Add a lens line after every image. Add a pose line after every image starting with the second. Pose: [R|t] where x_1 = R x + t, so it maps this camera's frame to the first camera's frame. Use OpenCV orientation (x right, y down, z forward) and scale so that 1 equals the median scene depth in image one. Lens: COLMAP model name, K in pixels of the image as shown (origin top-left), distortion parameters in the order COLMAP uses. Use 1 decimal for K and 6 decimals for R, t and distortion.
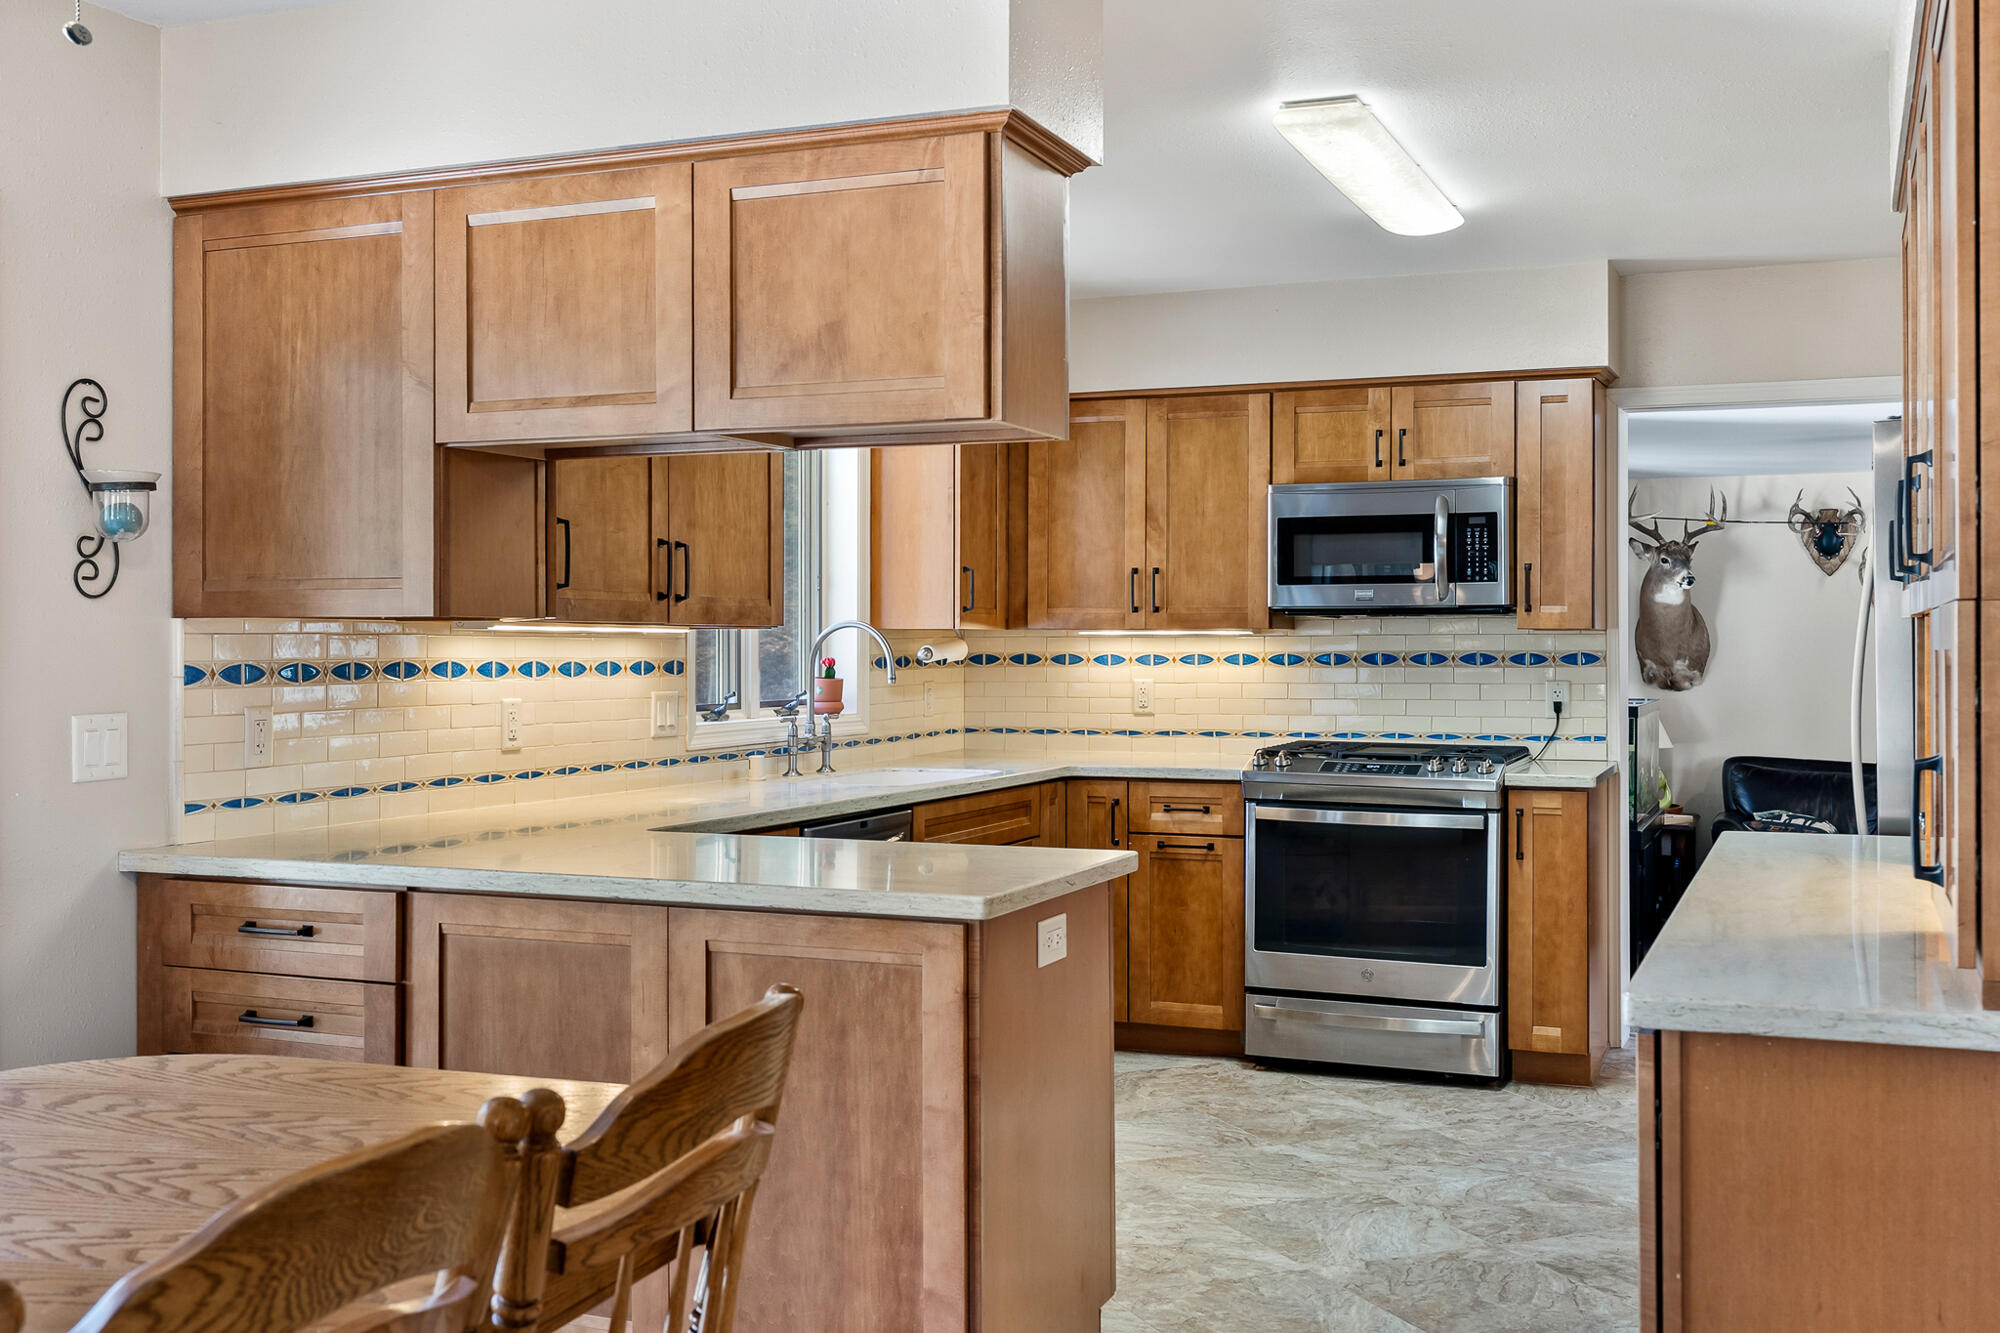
lens RADIAL K [[2016.2, 0, 1000.0], [0, 2016.2, 666.5], [0, 0, 1]] dist [-0.013471, -0.007765]
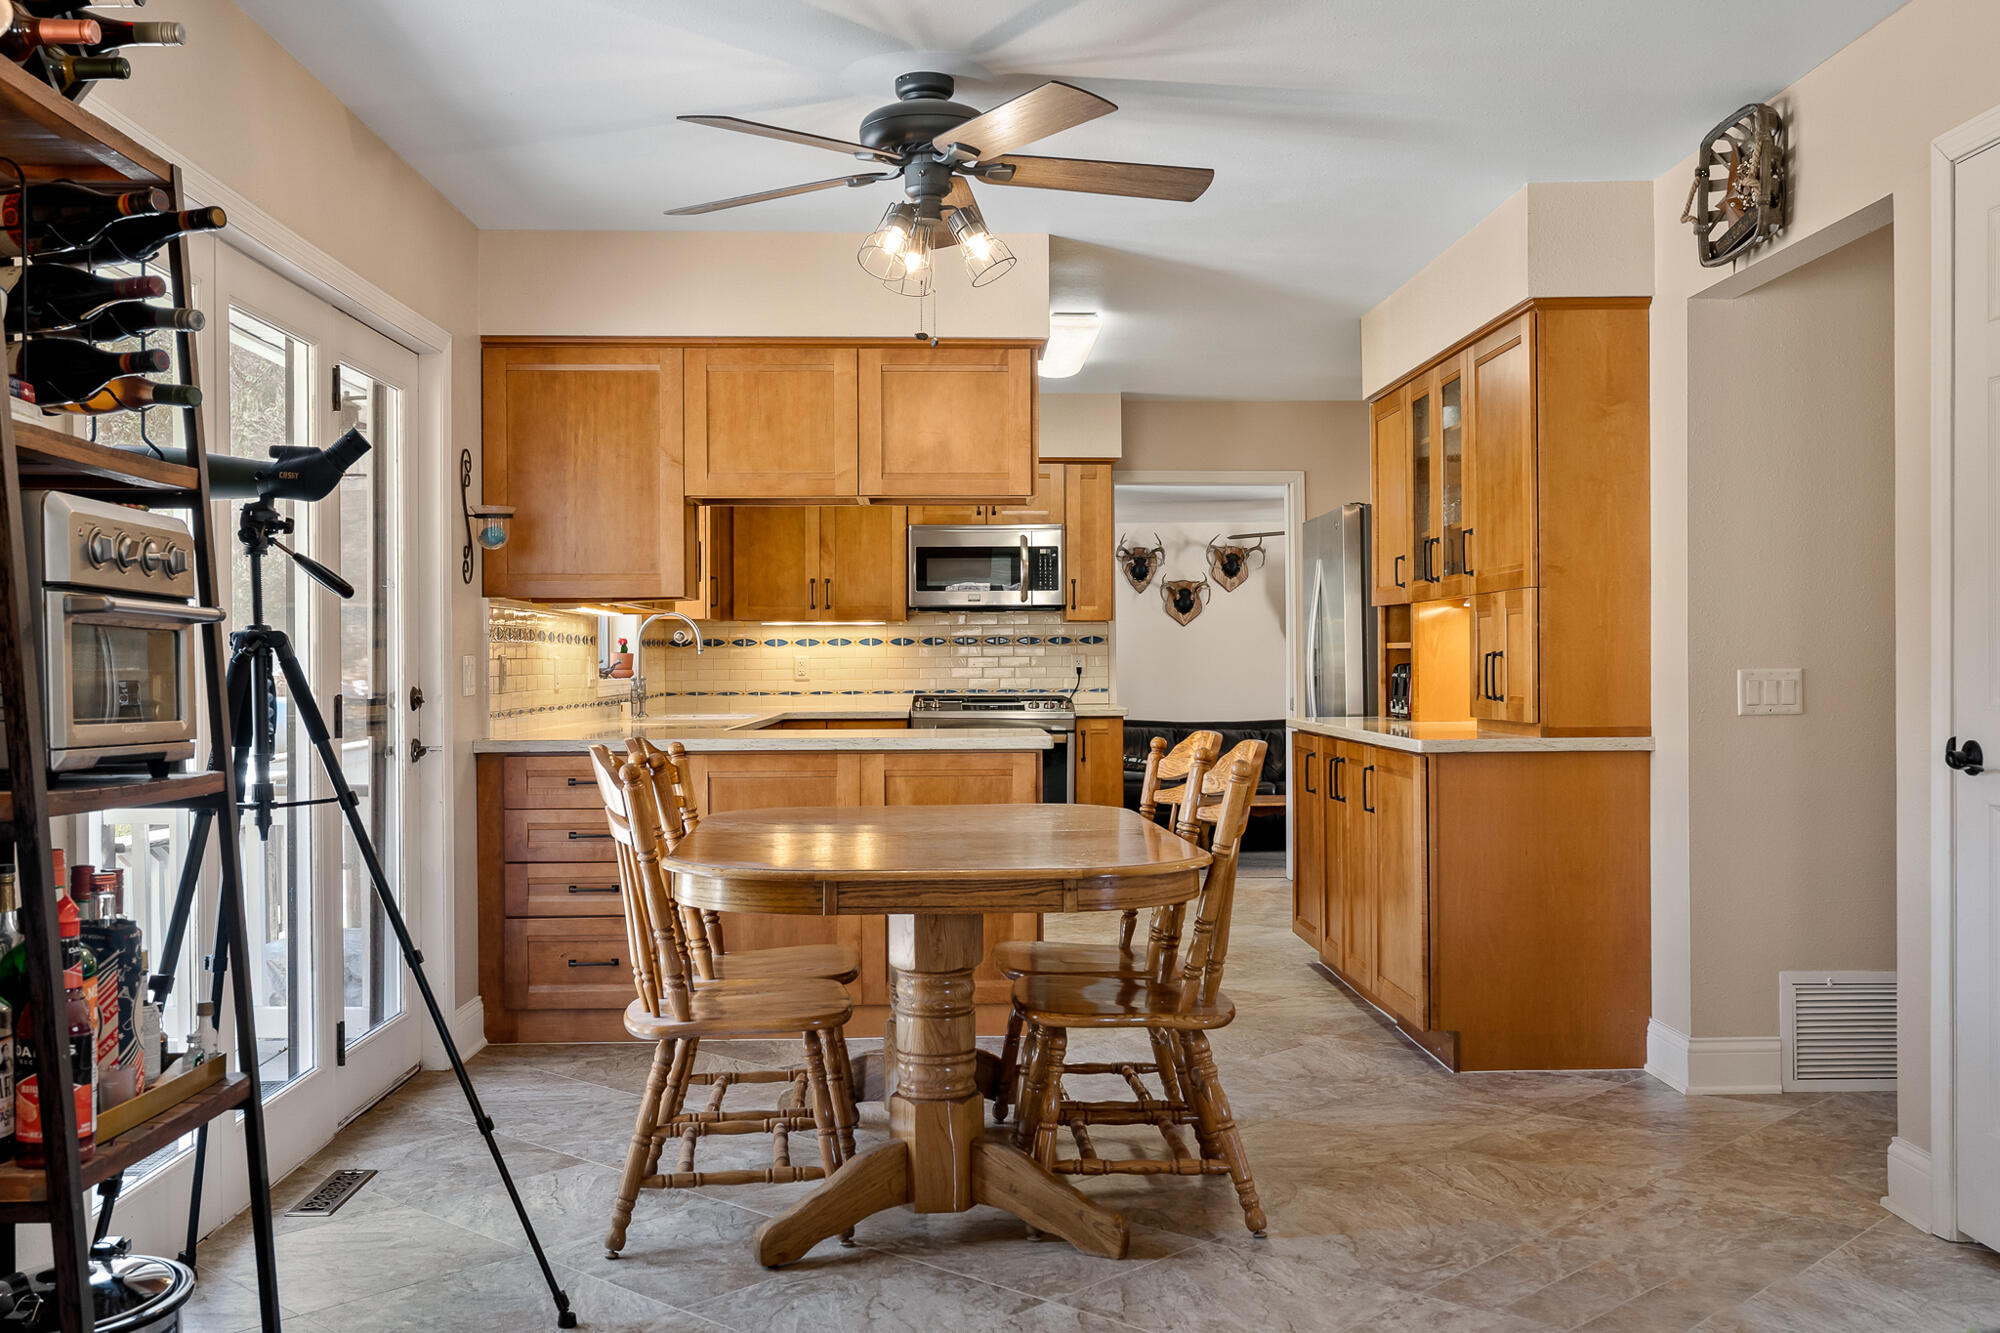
lens RADIAL K [[1879.6, 0, 1000.0], [0, 1879.6, 666.5], [0, 0, 1]] dist [0.006188, 0.000533]
pose [[0.911444, -0.004663, 0.411397, -0.408493], [0.008404, 0.999938, -0.007286, 0.028760], [-0.411338, 0.010098, 0.911427, -0.335507]]
